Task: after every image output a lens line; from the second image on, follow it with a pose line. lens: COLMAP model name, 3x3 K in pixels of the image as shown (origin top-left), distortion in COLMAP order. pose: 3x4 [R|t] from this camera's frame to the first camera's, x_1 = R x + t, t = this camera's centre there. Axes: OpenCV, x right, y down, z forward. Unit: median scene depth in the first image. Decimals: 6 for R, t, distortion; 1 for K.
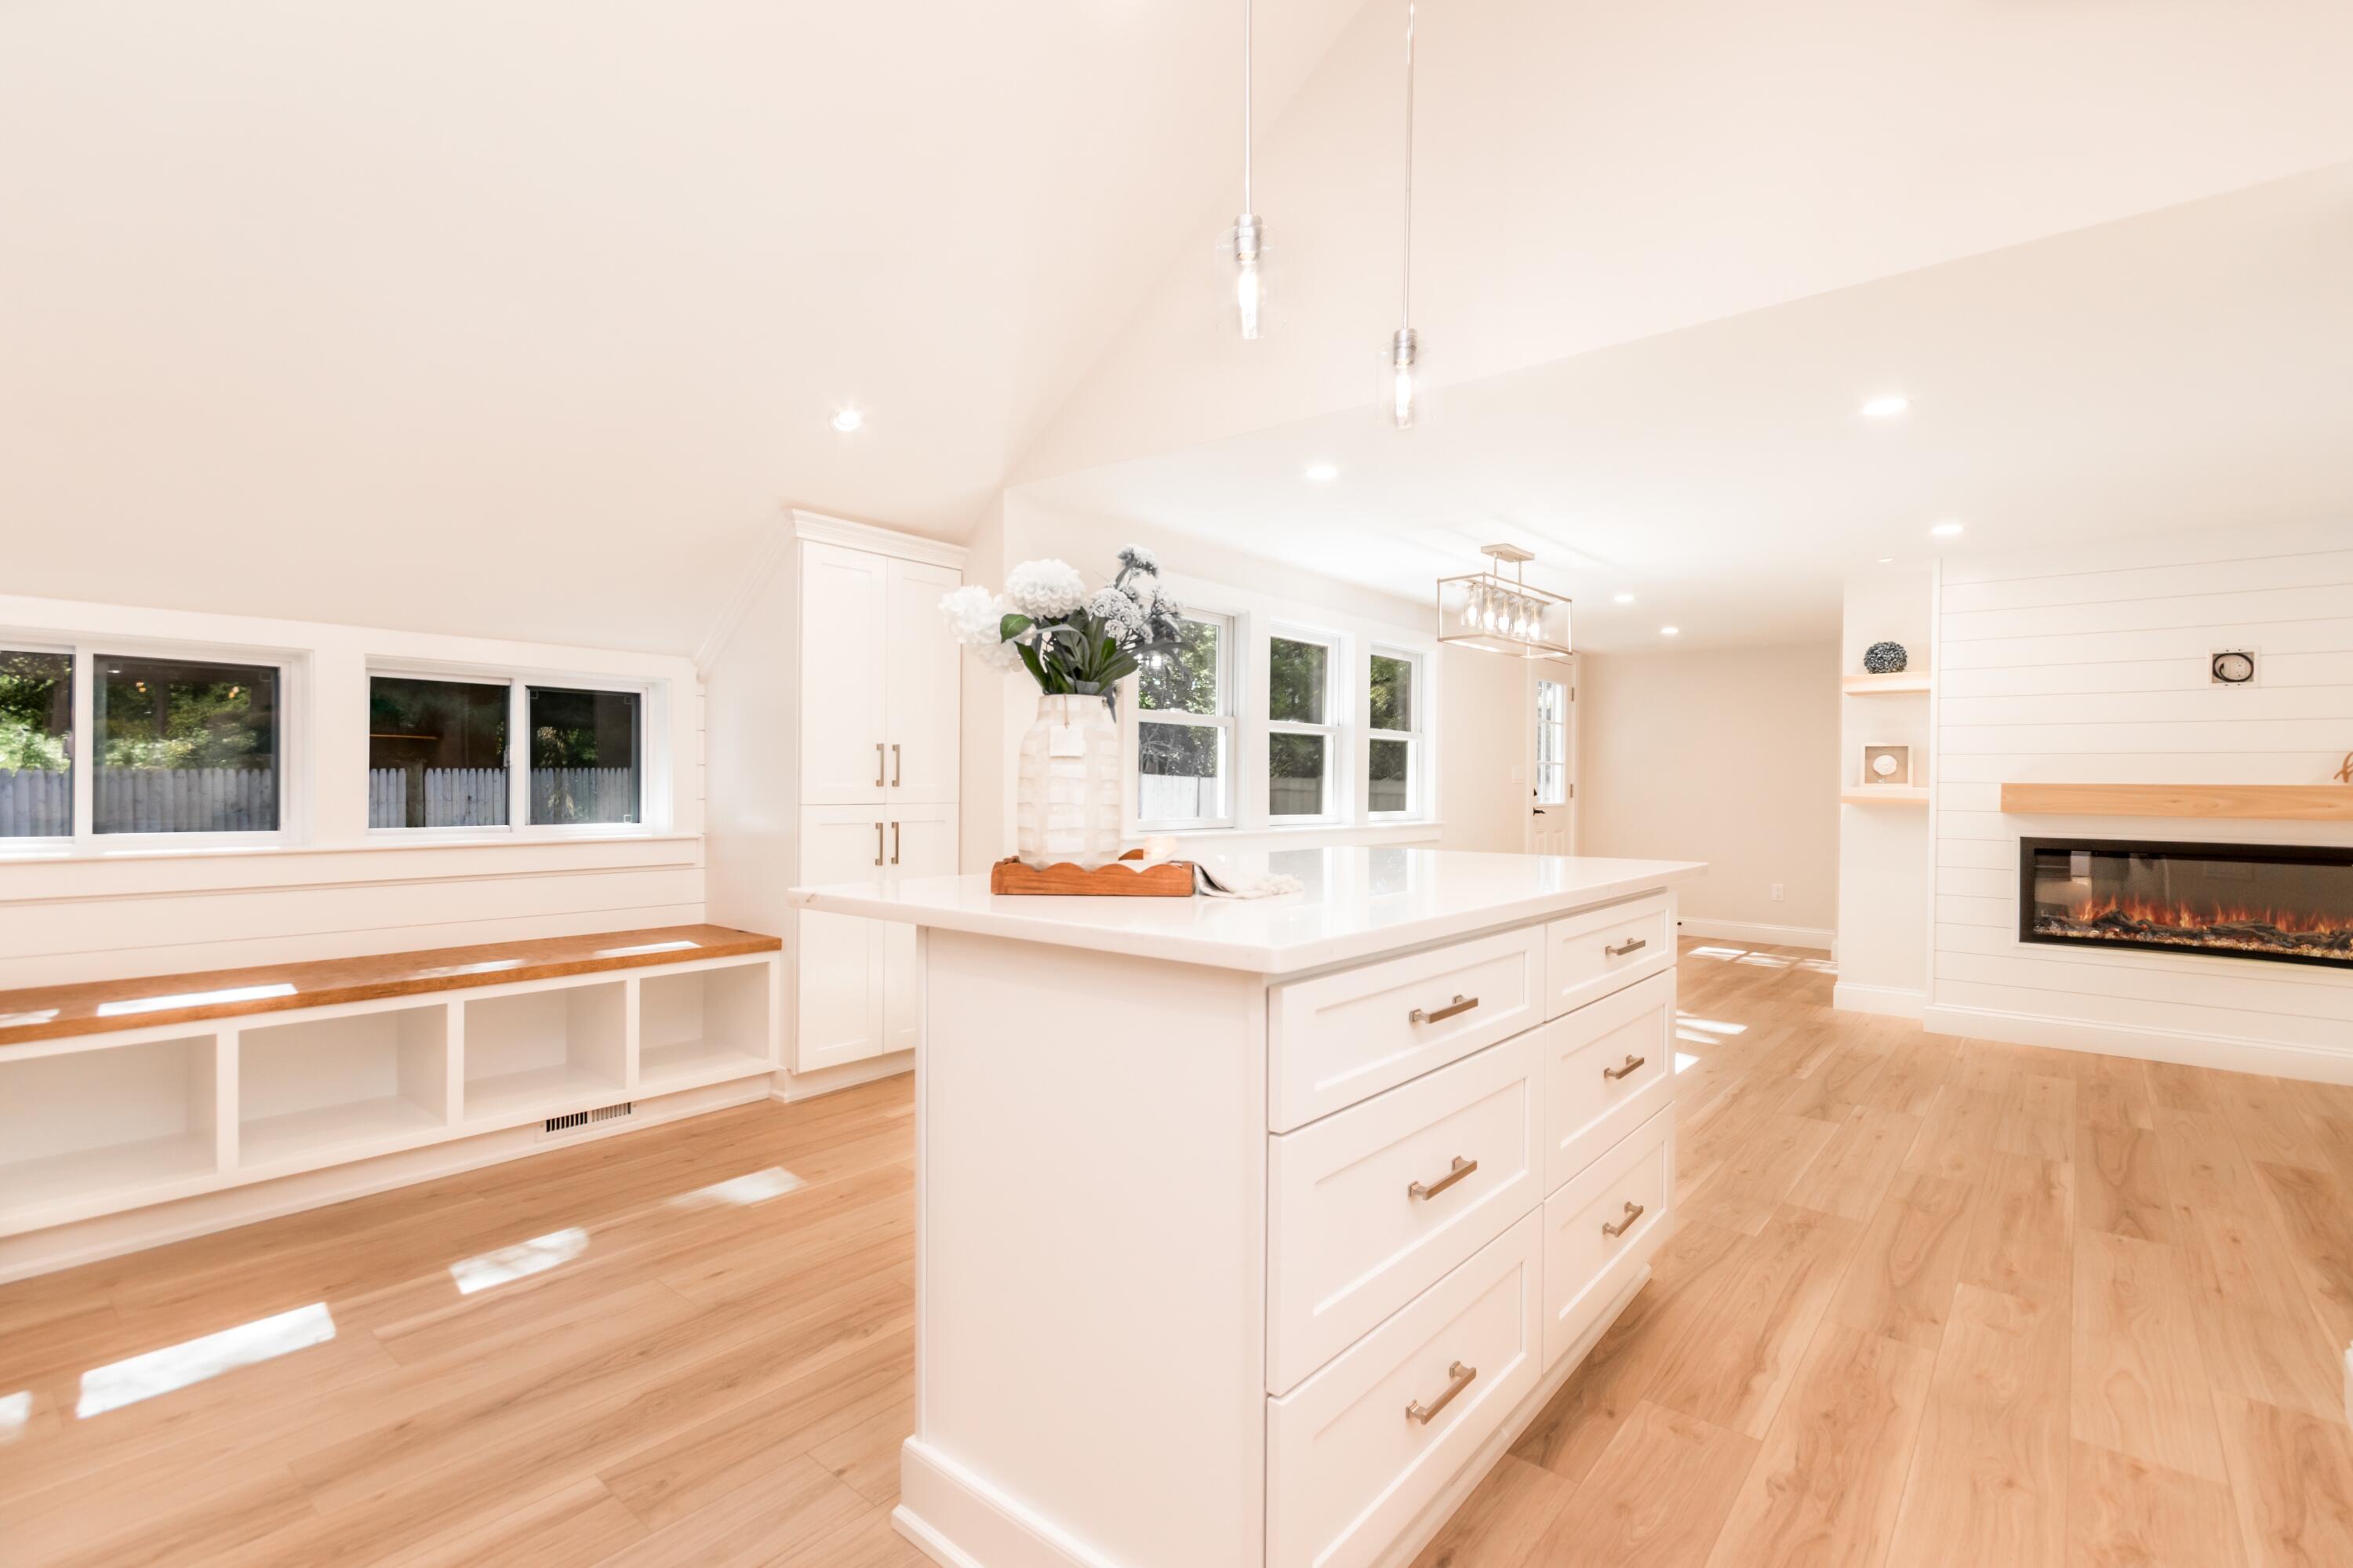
lens RADIAL K [[1083.1, 0, 1192.1], [0, 1083.1, 796.4], [0, 0, 1]] dist [0.016021, -0.000176]
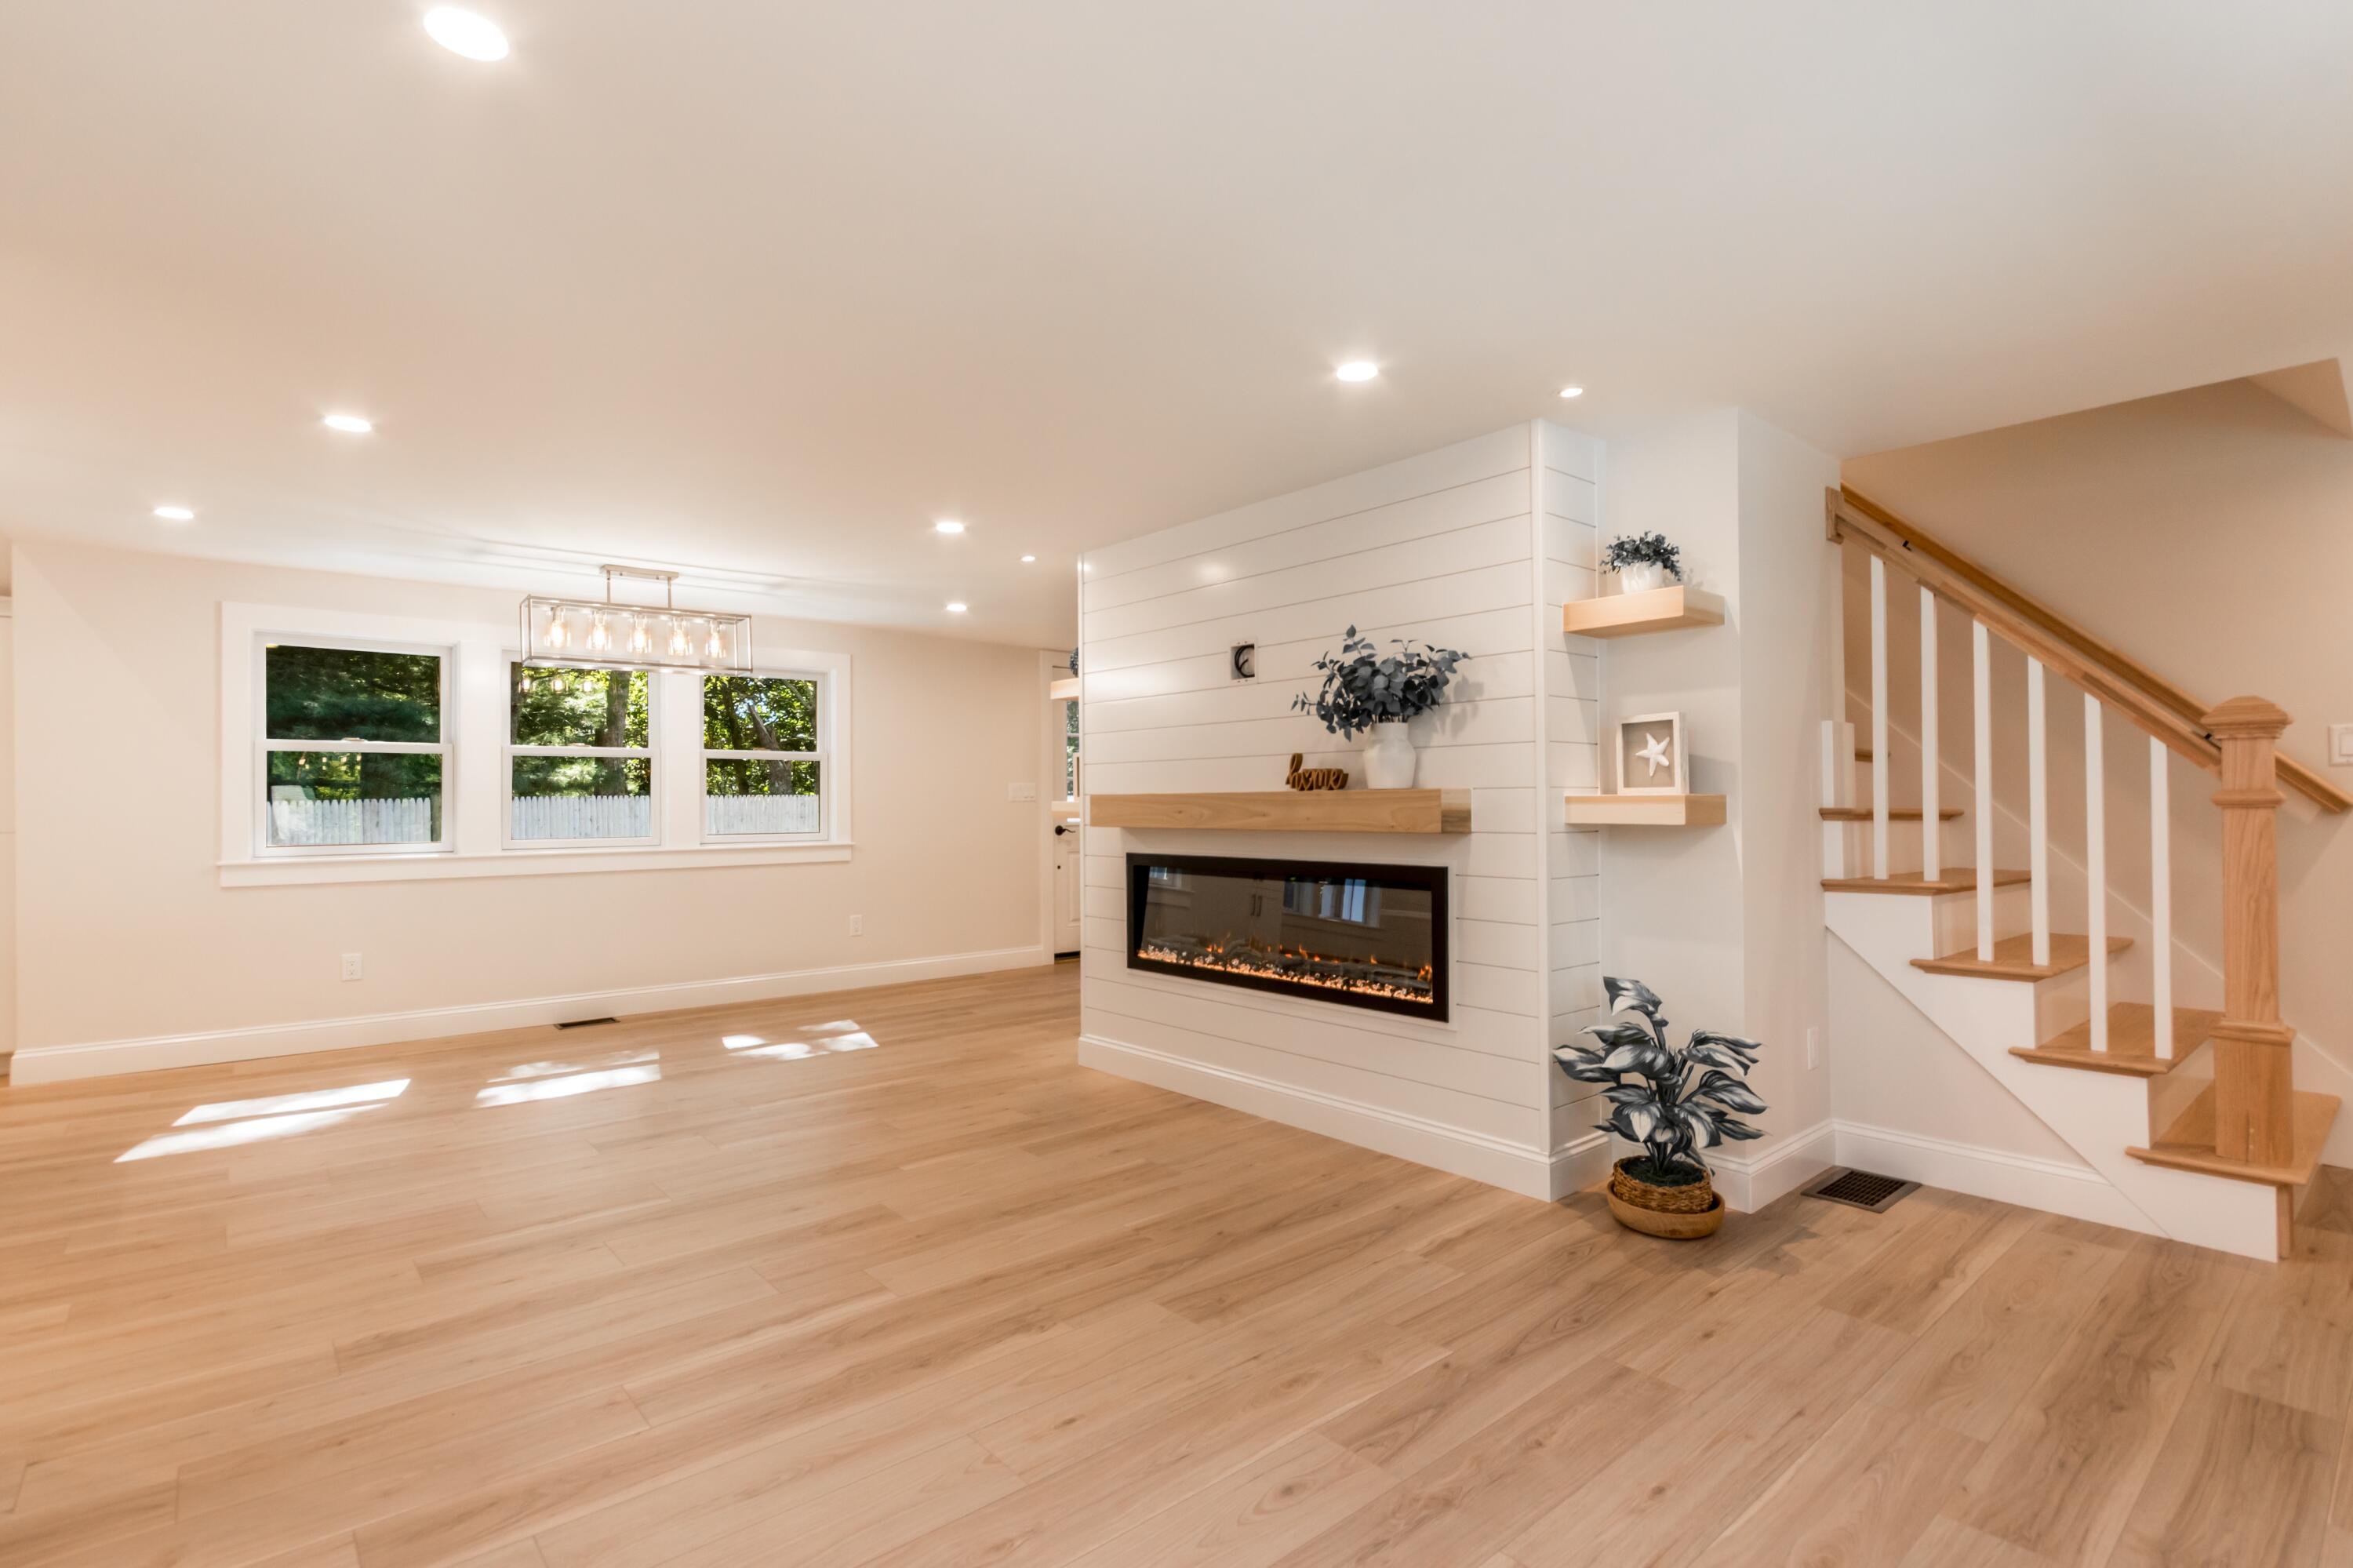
lens RADIAL K [[1115.3, 0, 1176.5], [0, 1115.3, 784.0], [0, 0, 1]] dist [-0.000699, -0.000360]
pose [[0.985308, -0.019984, -0.169616, 0.888215], [0.015071, 0.999430, -0.030206, 0.007964], [0.170123, 0.027206, 0.985047, 0.076726]]
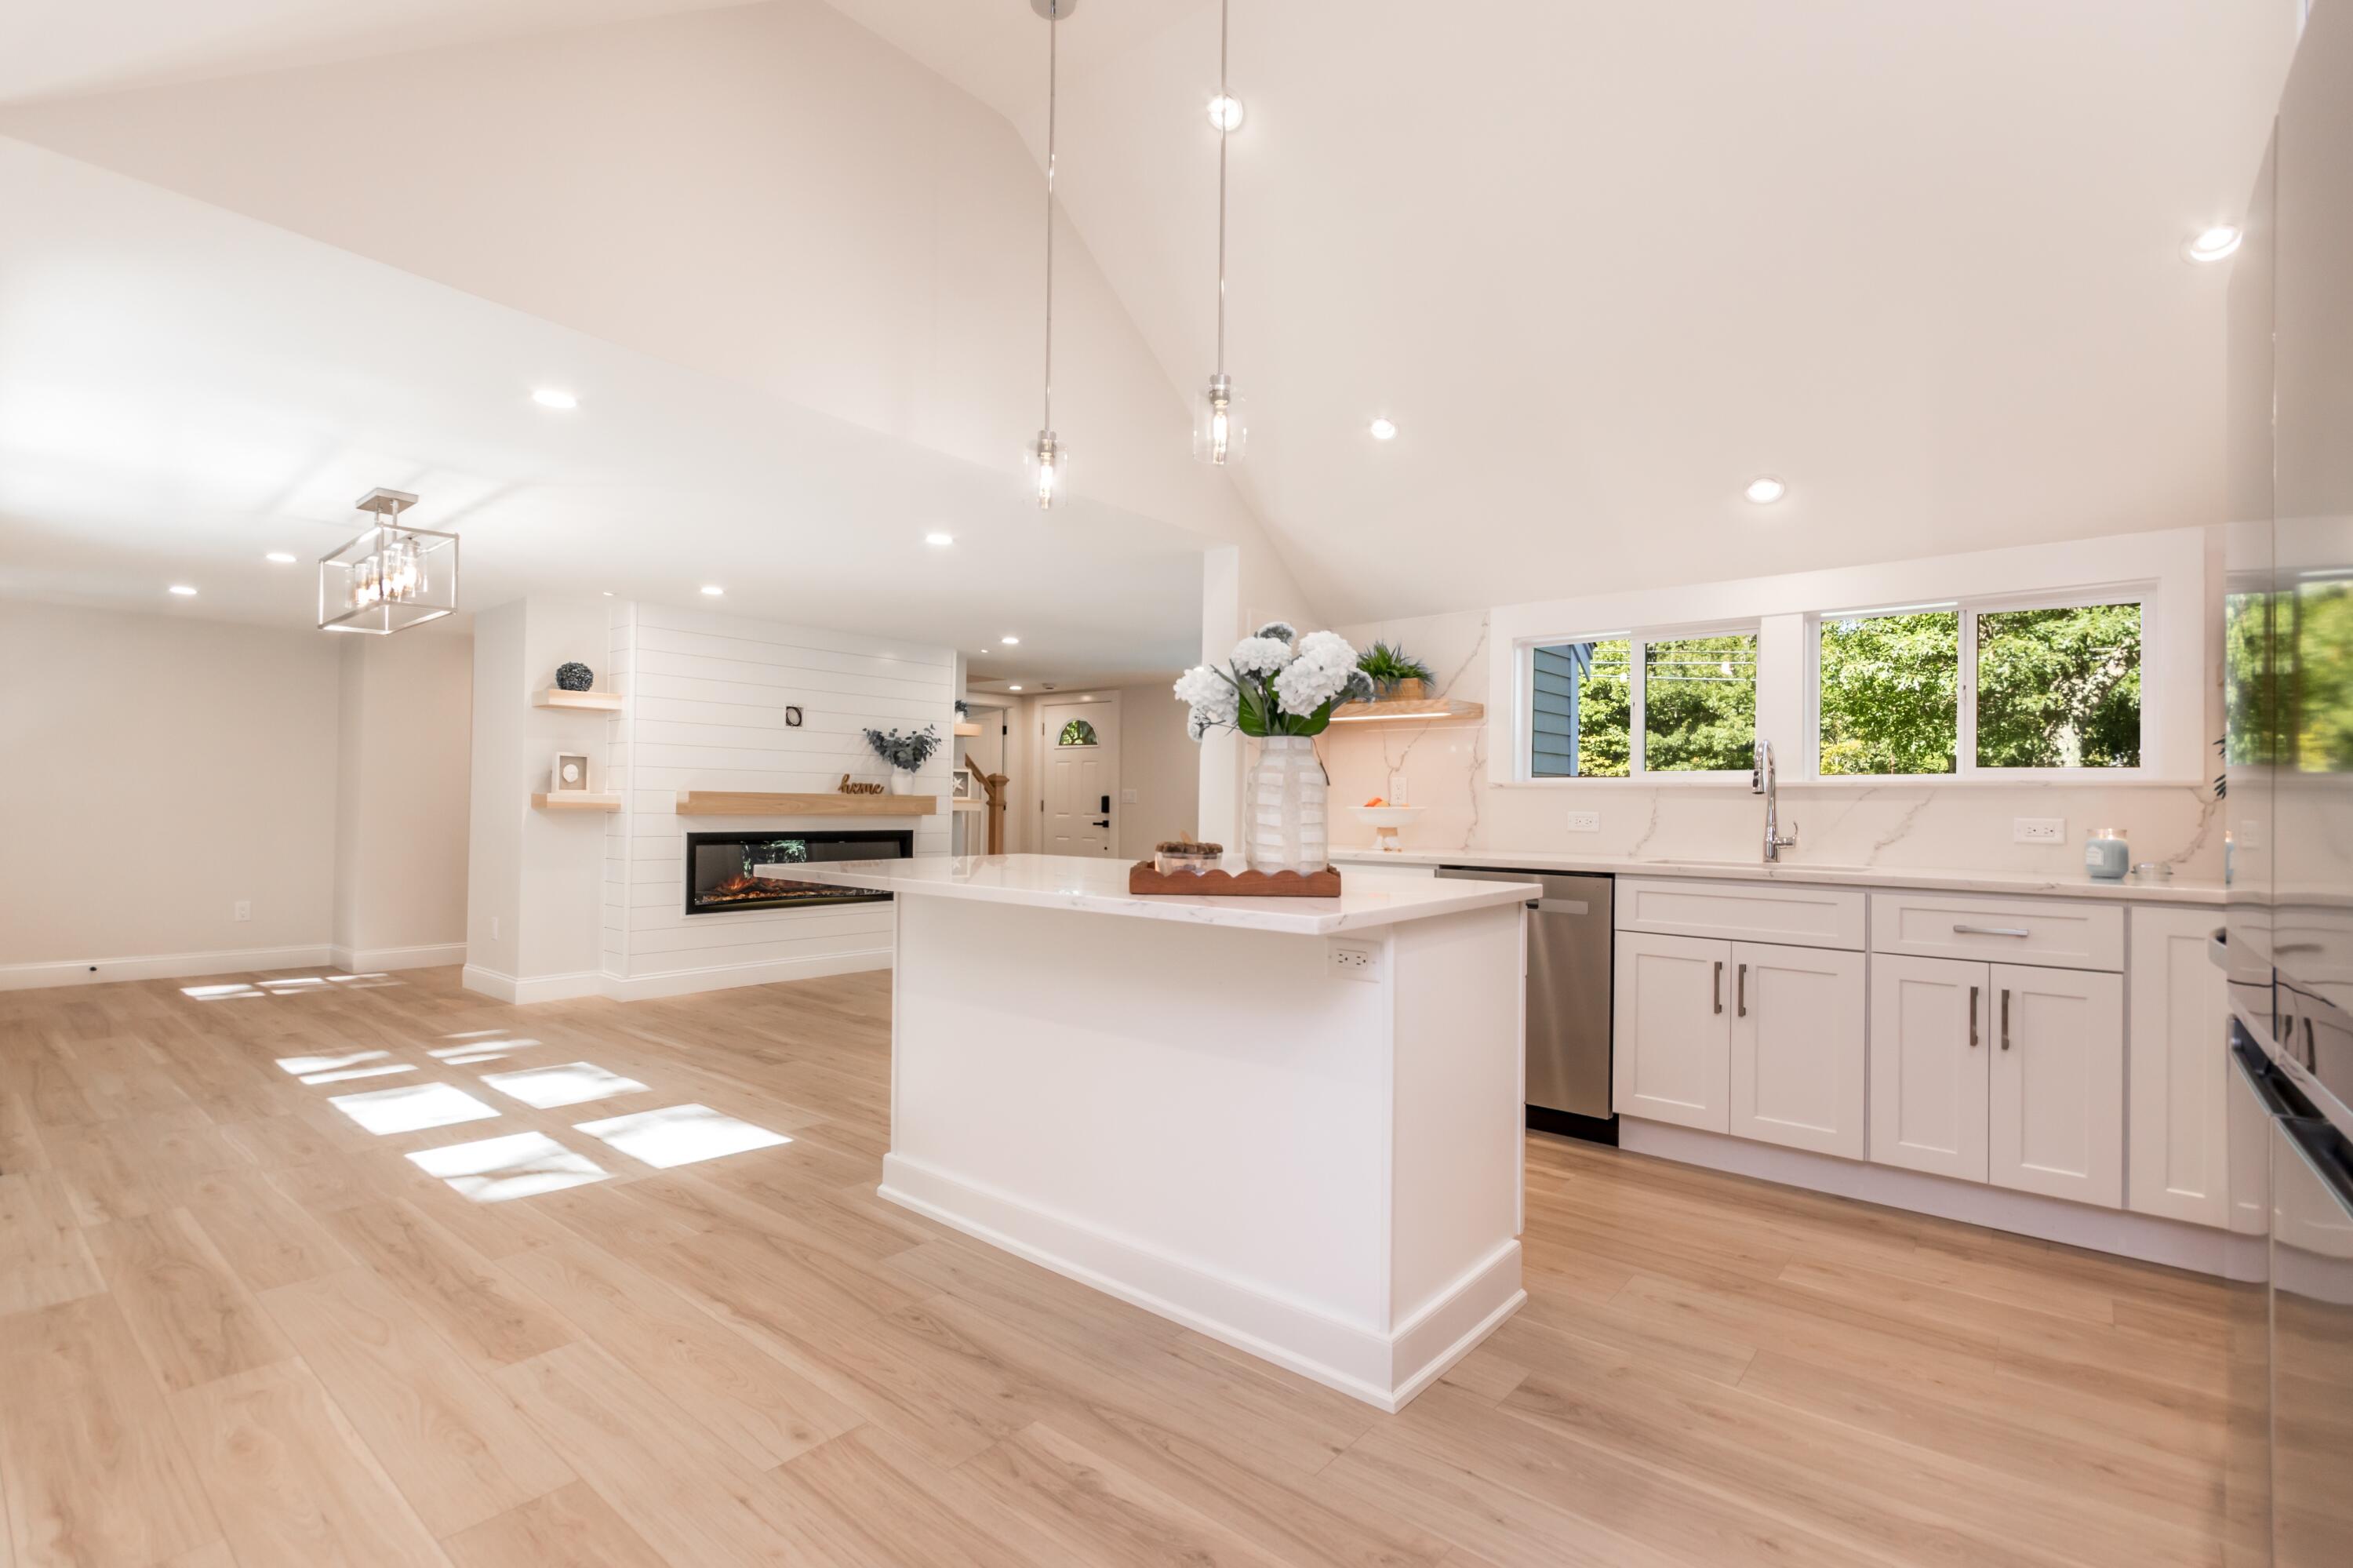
lens RADIAL K [[1072.6, 0, 1174.2], [0, 1072.6, 786.4], [0, 0, 1]] dist [0.000556, -0.000176]
pose [[0.013882, 0.006715, 0.999881, -0.459385], [-0.000663, 0.999977, -0.006706, -0.008749], [-0.999903, -0.000570, 0.013886, 0.381087]]
